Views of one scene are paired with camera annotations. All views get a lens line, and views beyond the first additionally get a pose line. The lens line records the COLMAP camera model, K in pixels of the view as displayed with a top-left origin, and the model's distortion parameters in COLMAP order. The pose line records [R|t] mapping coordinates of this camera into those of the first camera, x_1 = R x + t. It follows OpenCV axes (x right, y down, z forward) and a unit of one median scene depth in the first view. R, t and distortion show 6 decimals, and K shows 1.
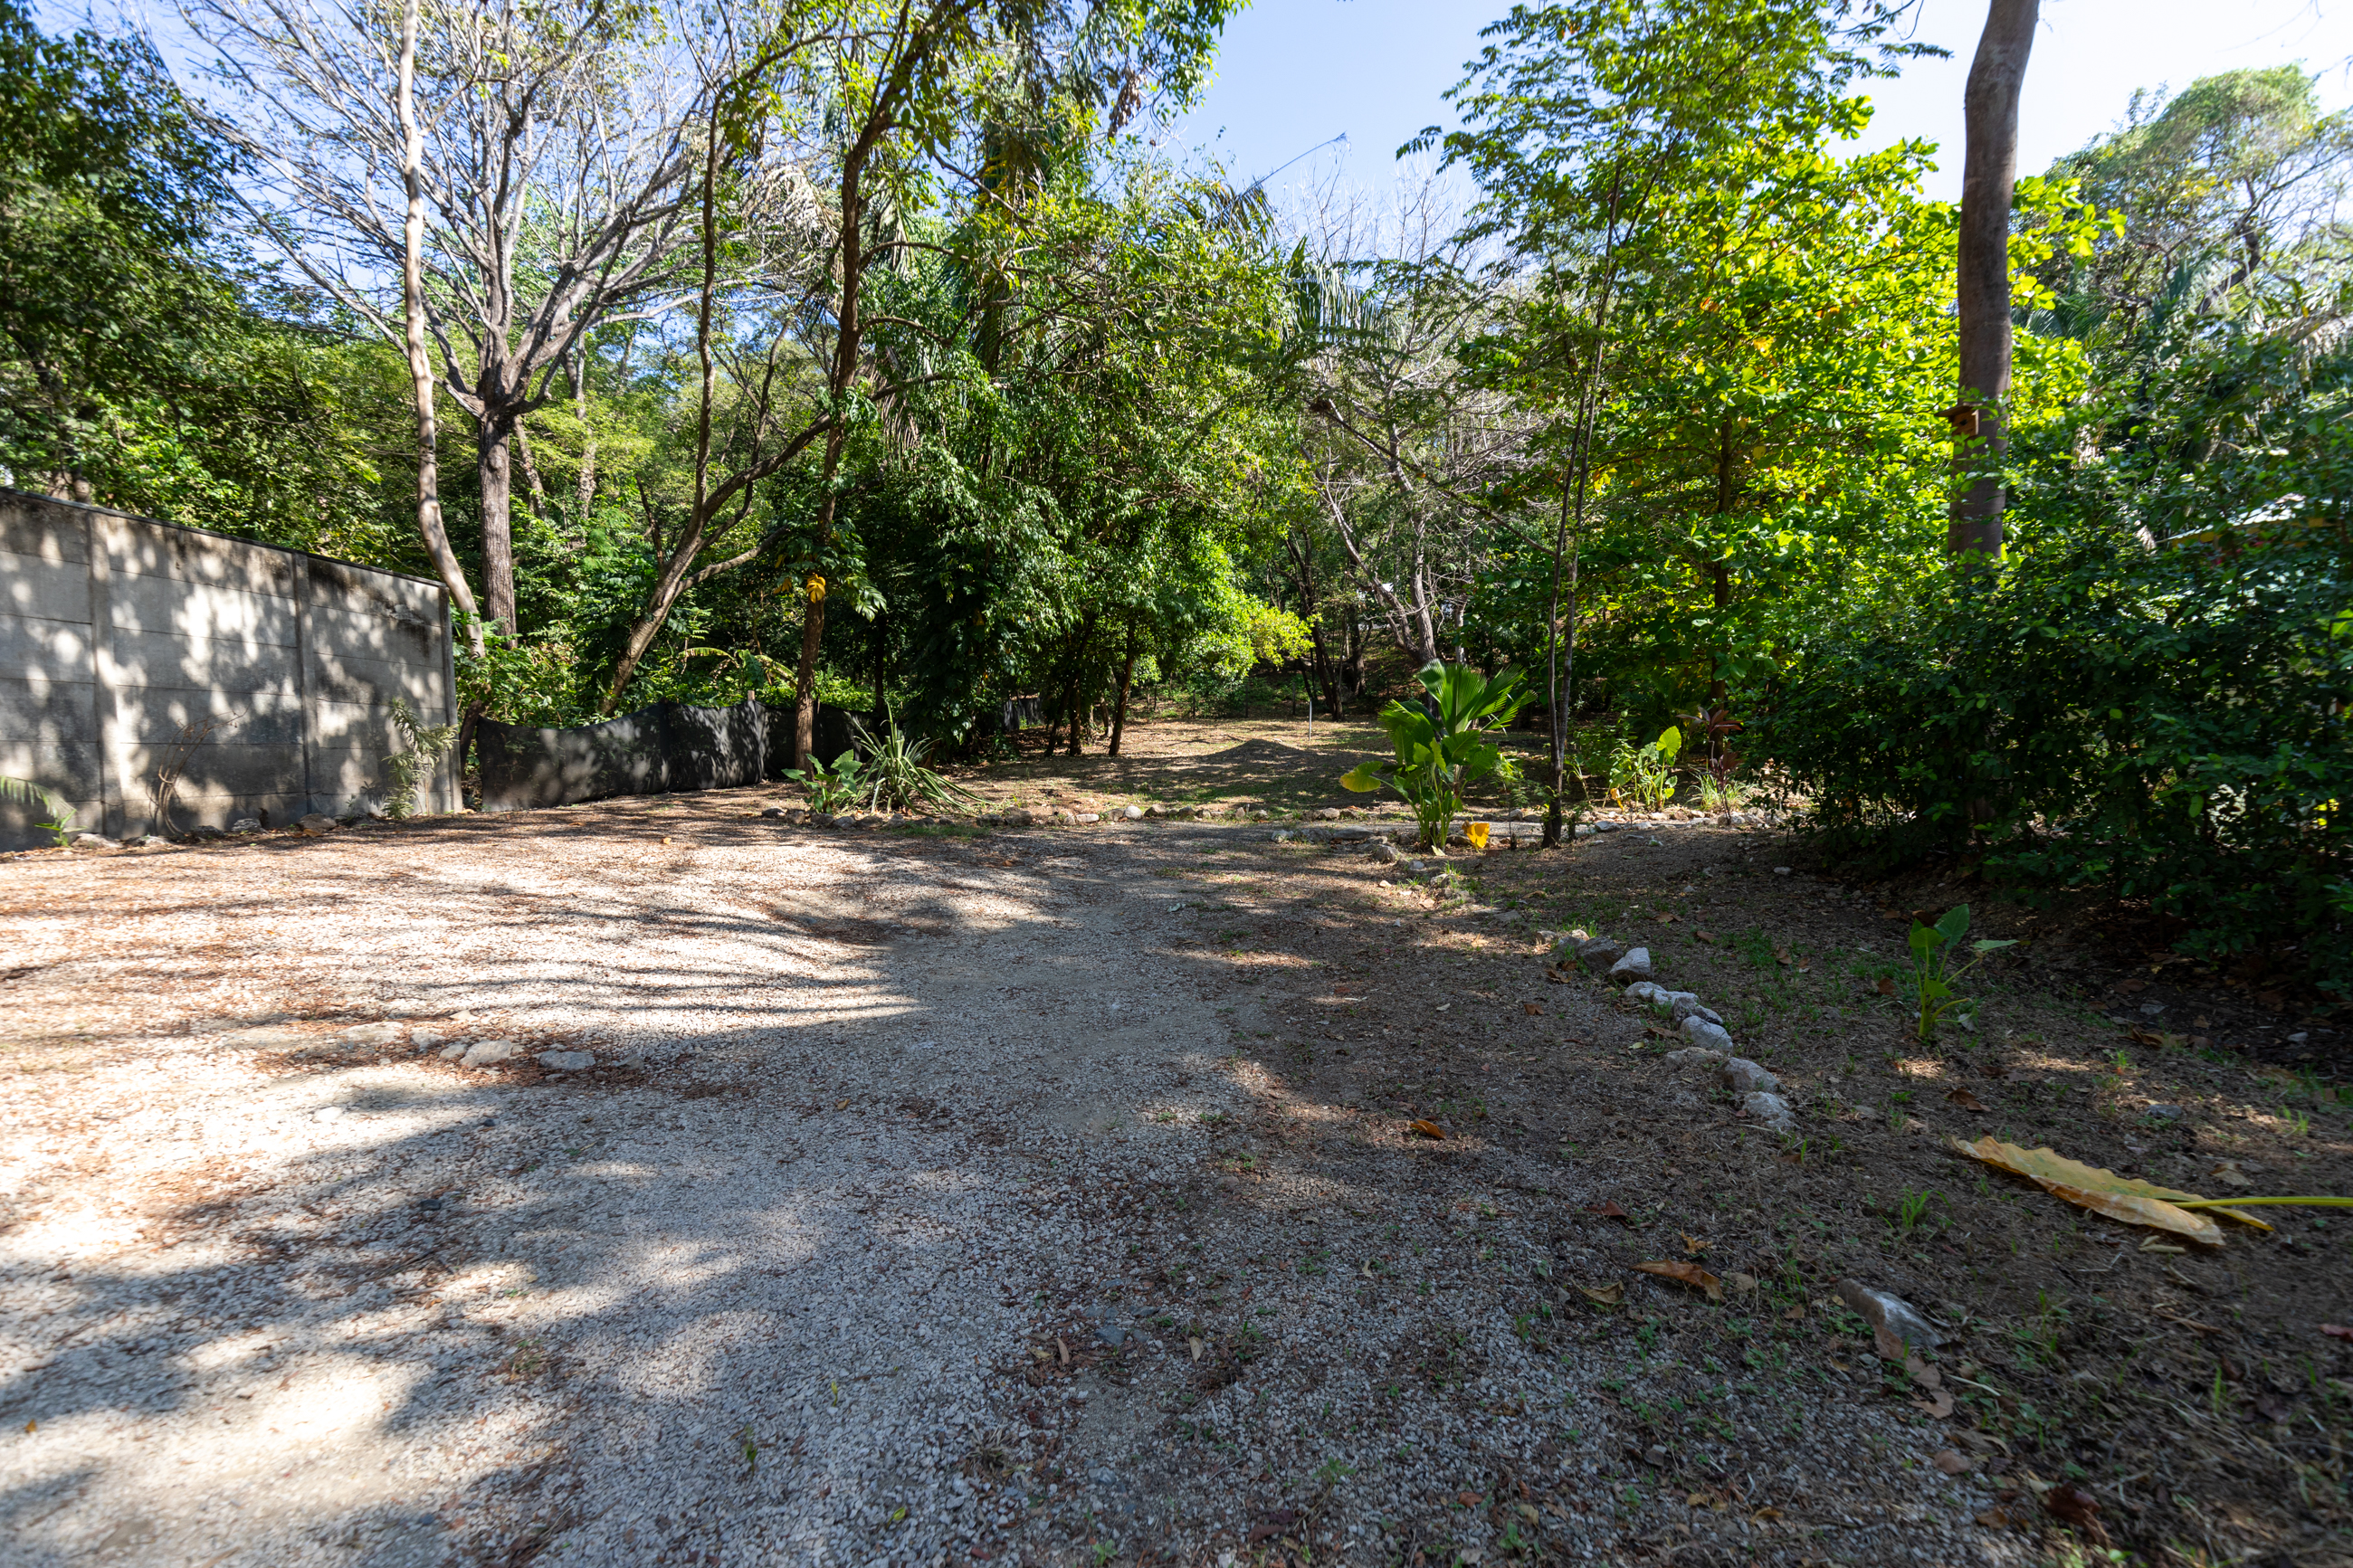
lens RADIAL K [[1049.8, 0, 1208.7], [0, 1049.8, 796.8], [0, 0, 1]] dist [0.006080, -0.000341]
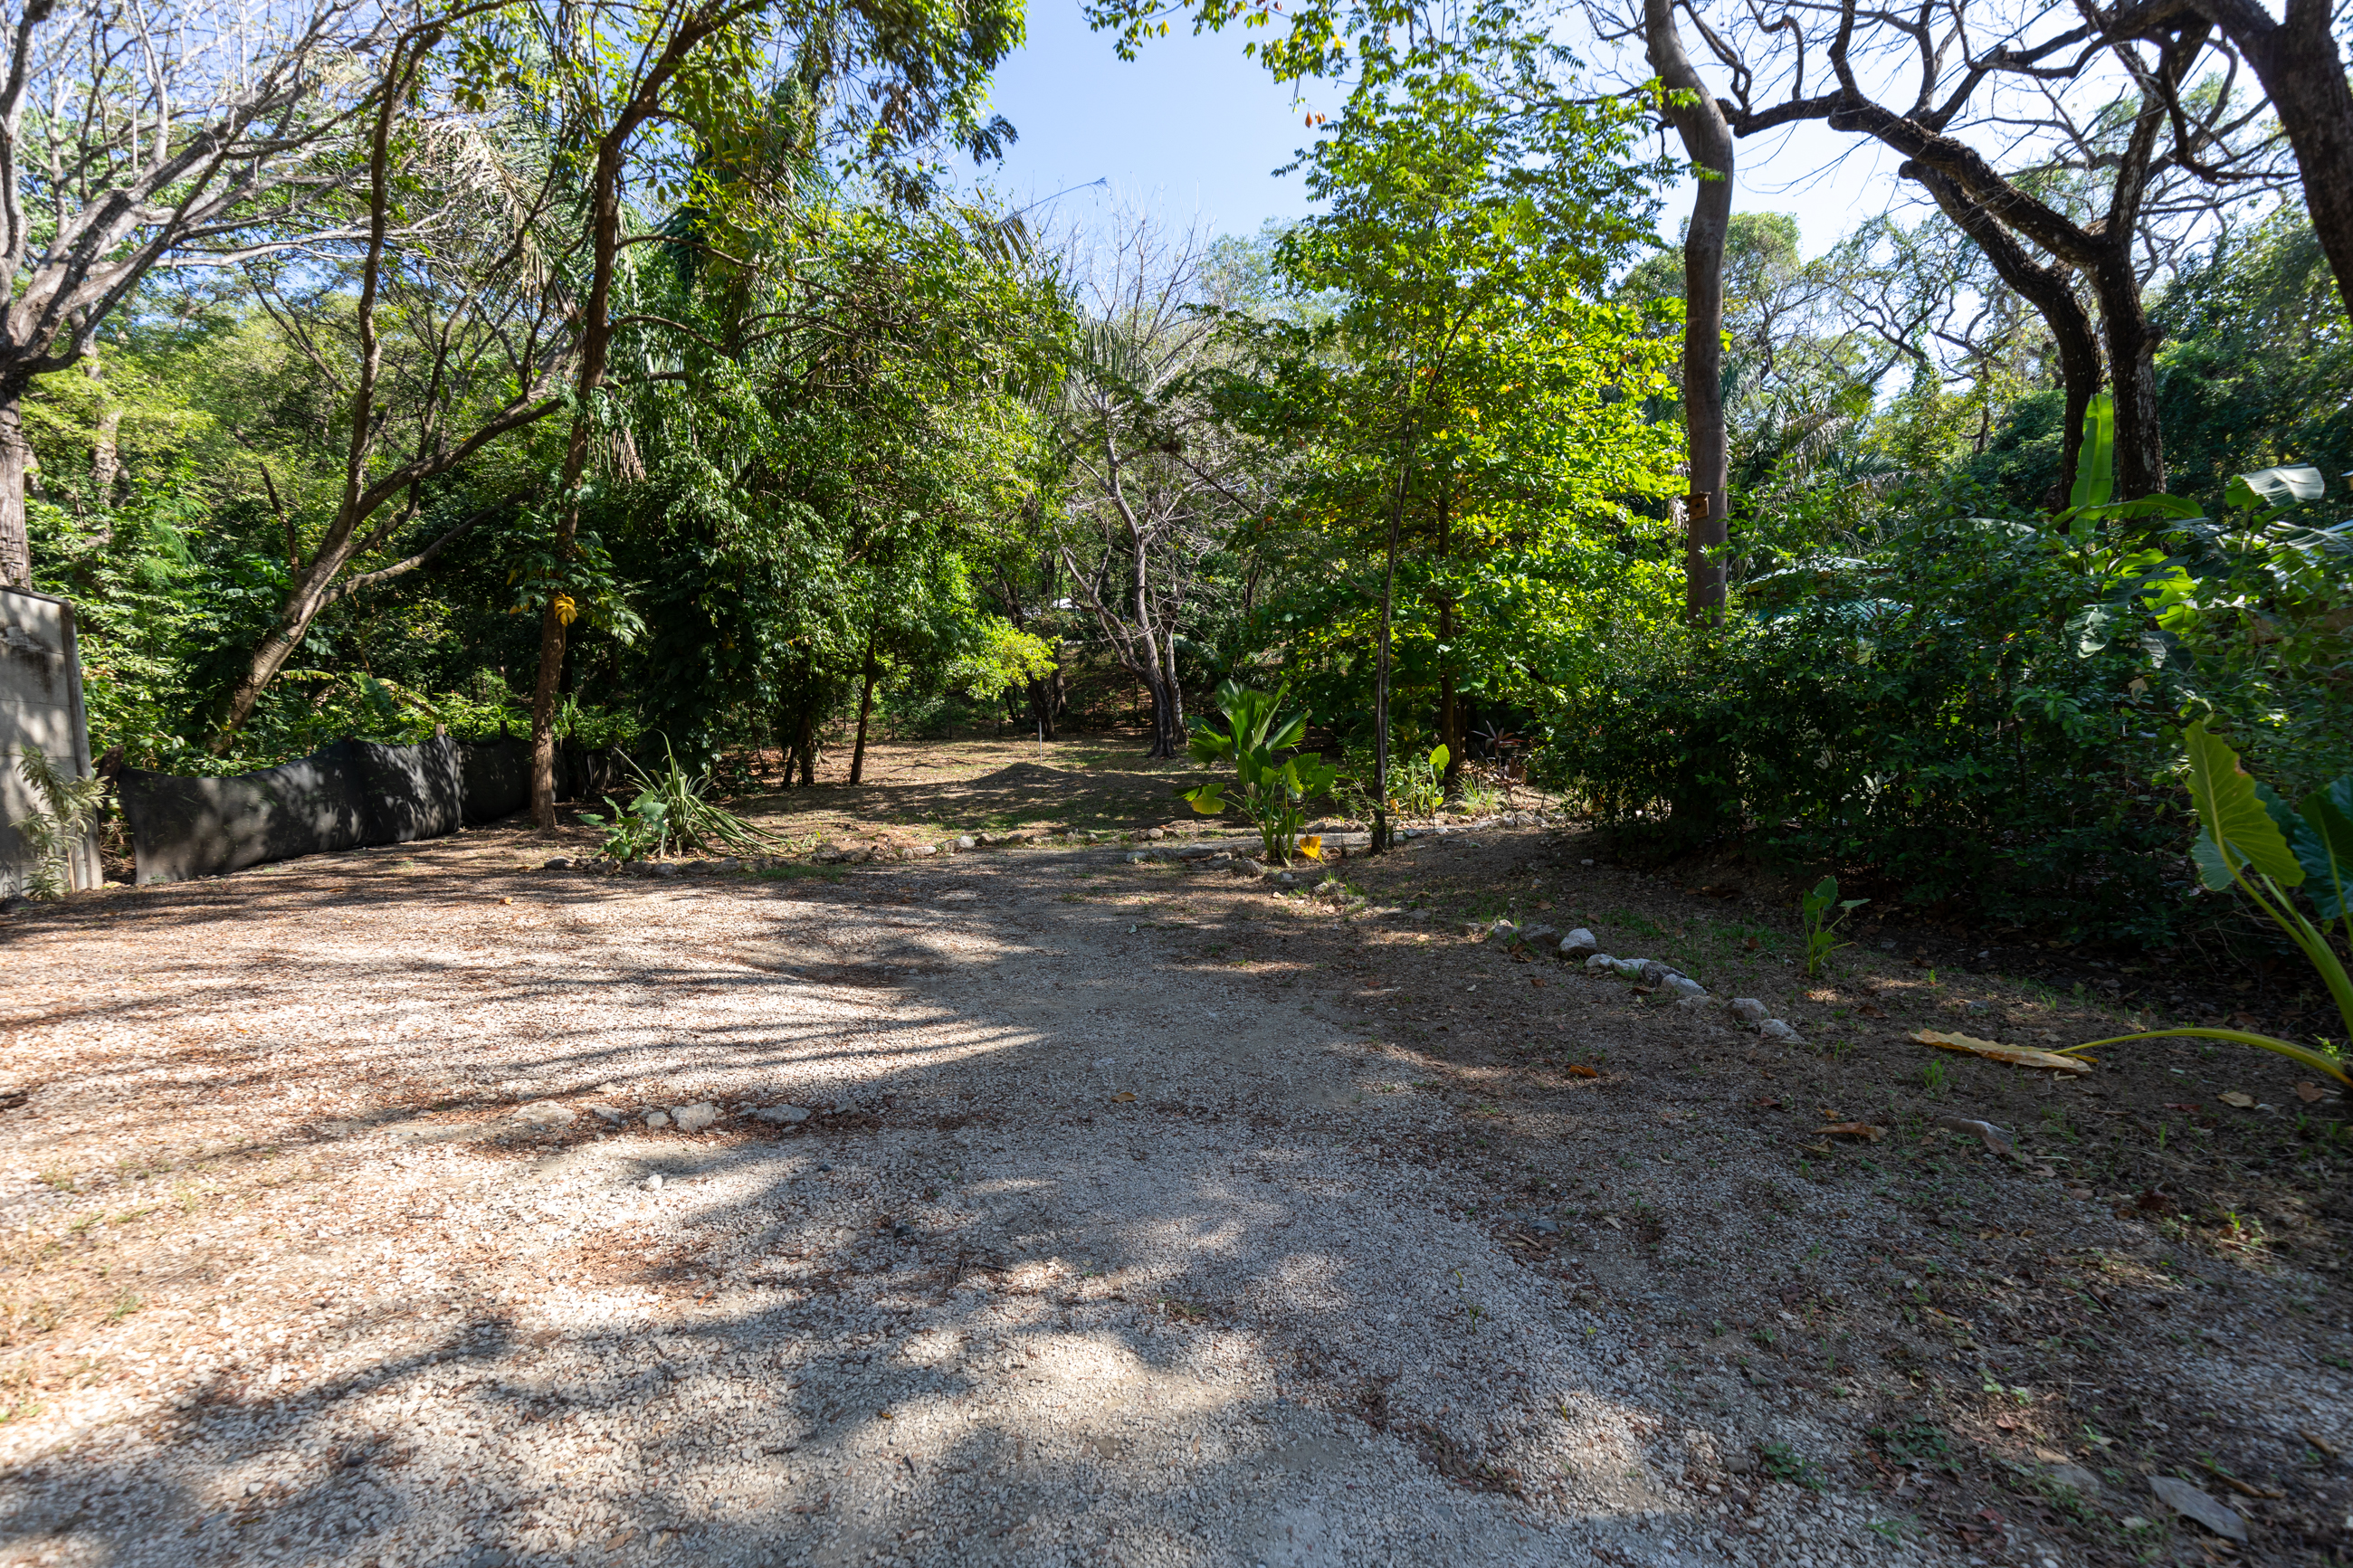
lens RADIAL K [[1073.9, 0, 1207.1], [0, 1073.9, 795.7], [0, 0, 1]] dist [0.004481, 0.000405]
pose [[0.951390, -0.037910, 0.305646, -0.137668], [0.043408, 0.998995, -0.011207, -0.006654], [-0.304914, 0.023930, 0.952079, -0.029374]]
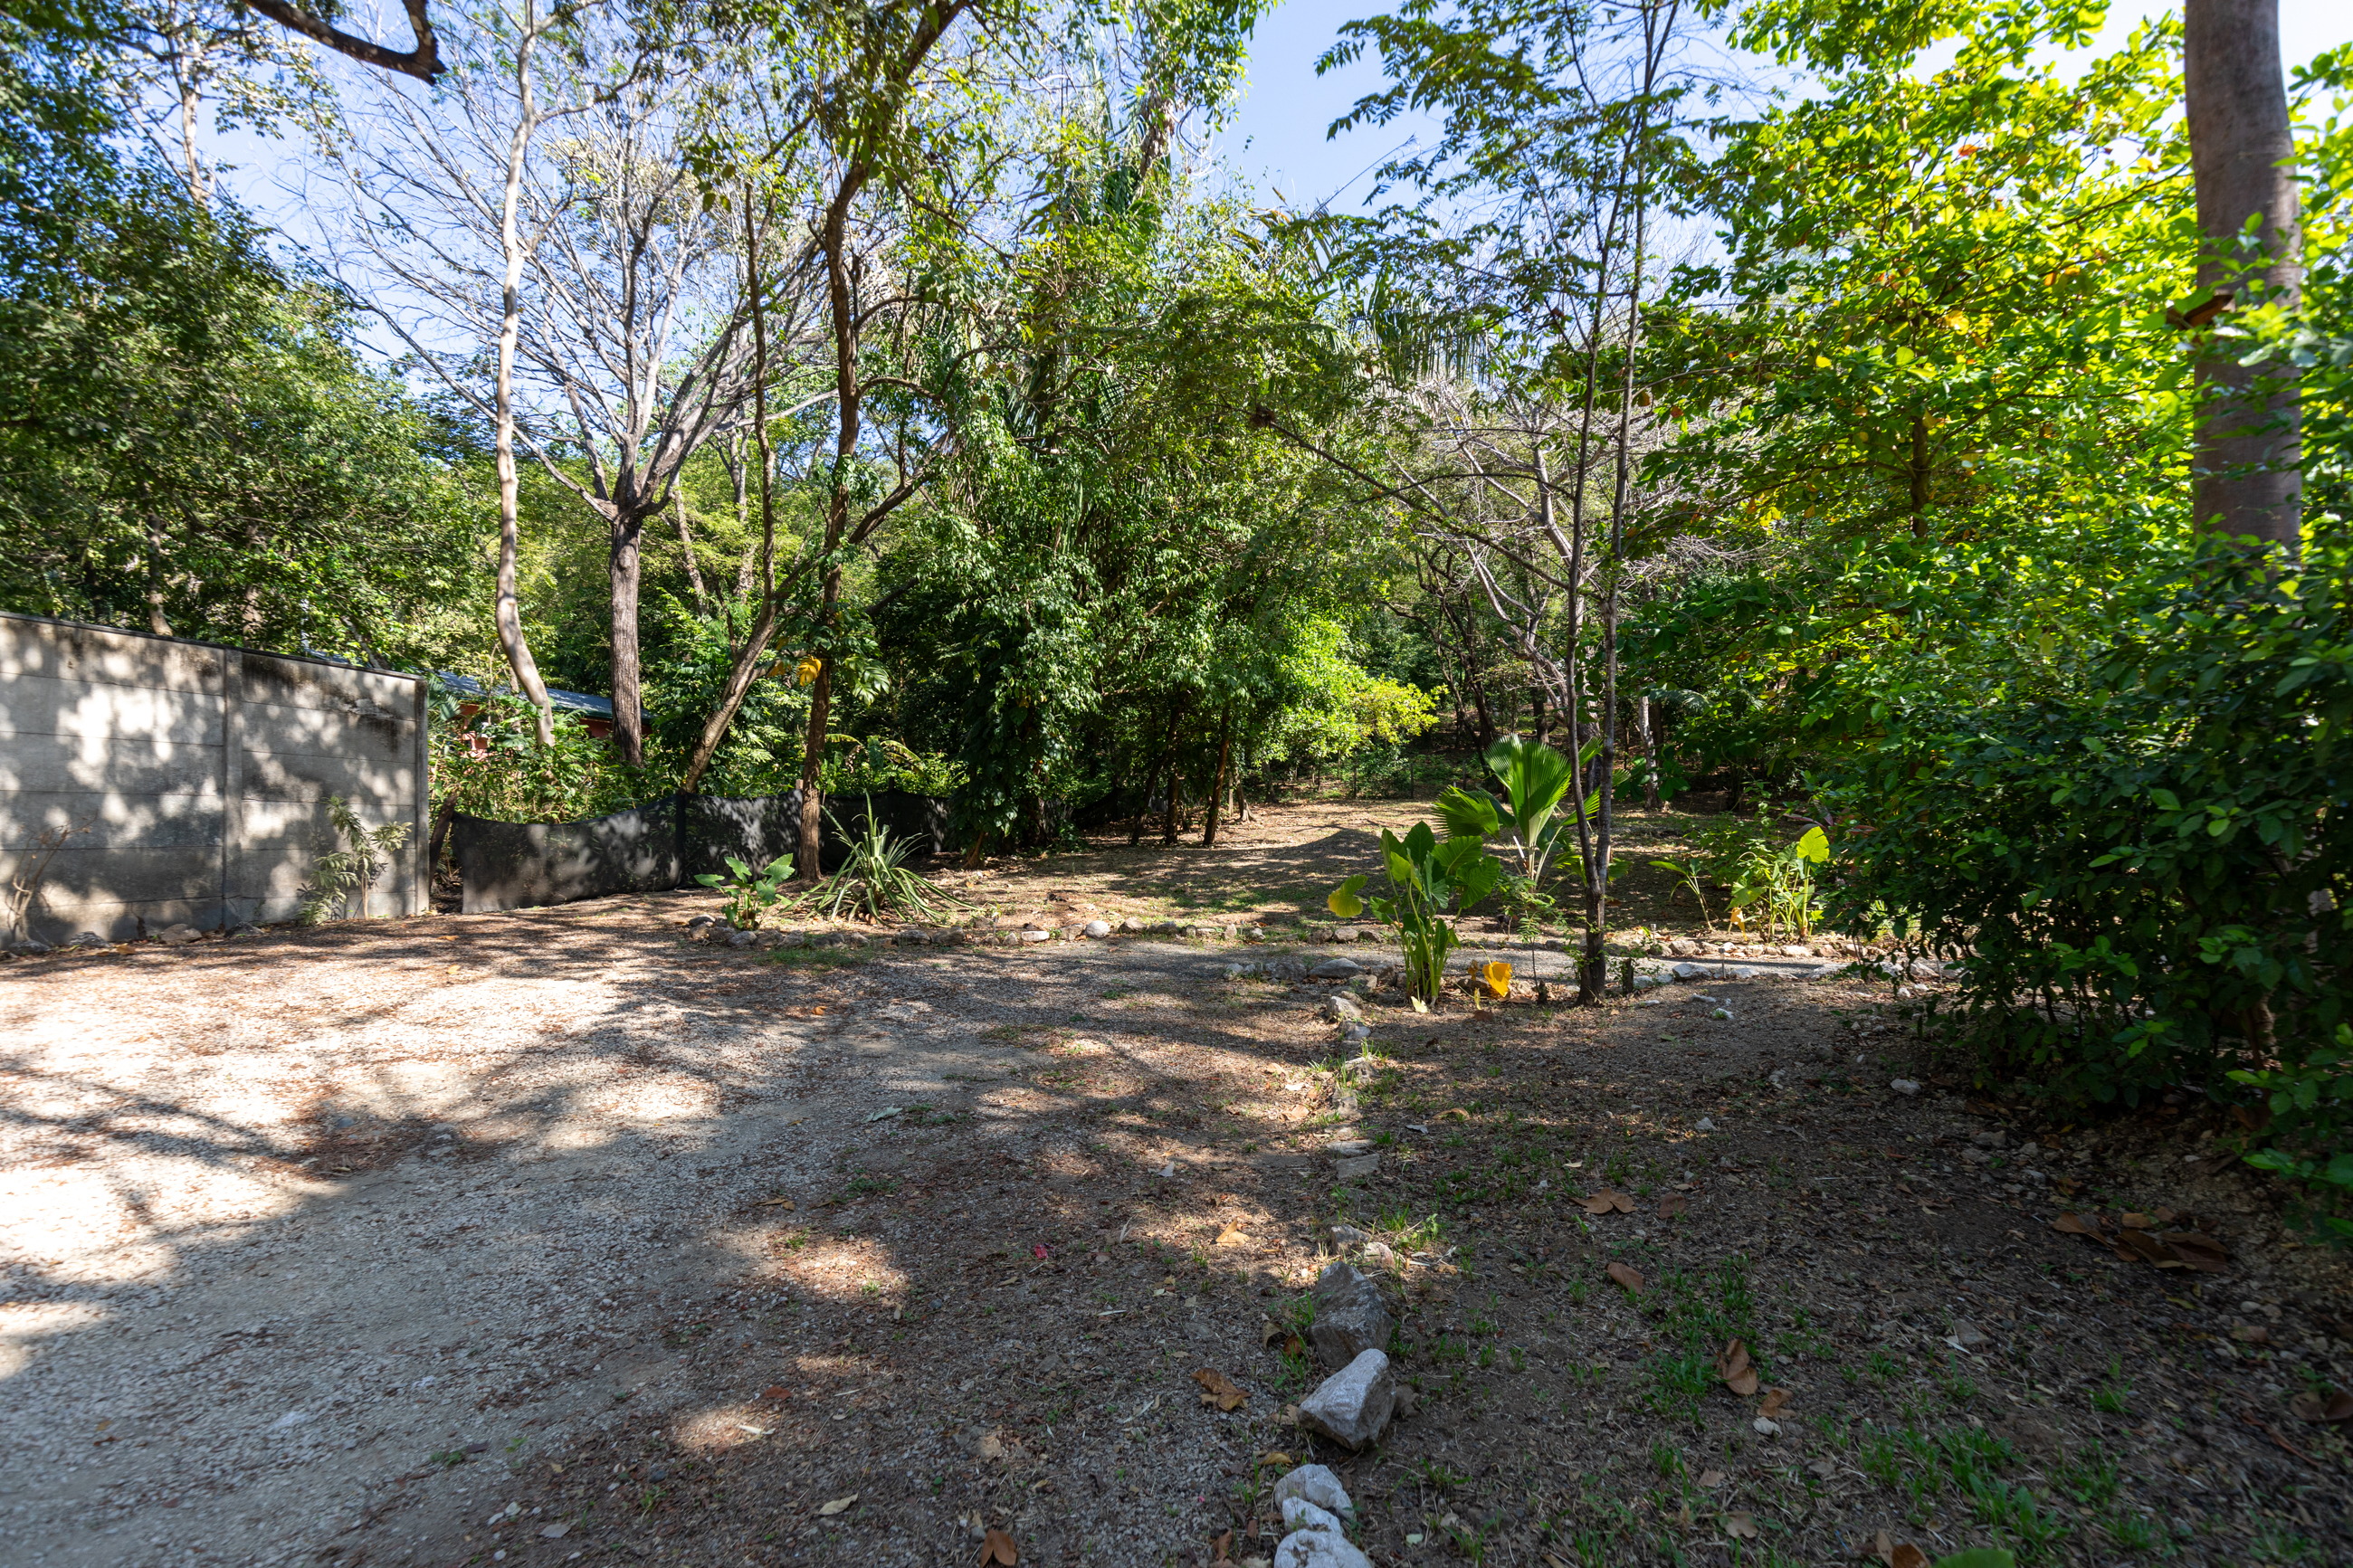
lens RADIAL K [[1049.8, 0, 1208.7], [0, 1049.8, 796.8], [0, 0, 1]] dist [0.006080, -0.000341]
pose [[0.979625, -0.005169, -0.200769, 0.149829], [-0.009417, 0.997387, -0.071627, -0.025742], [0.200615, 0.072058, 0.977017, 0.175729]]
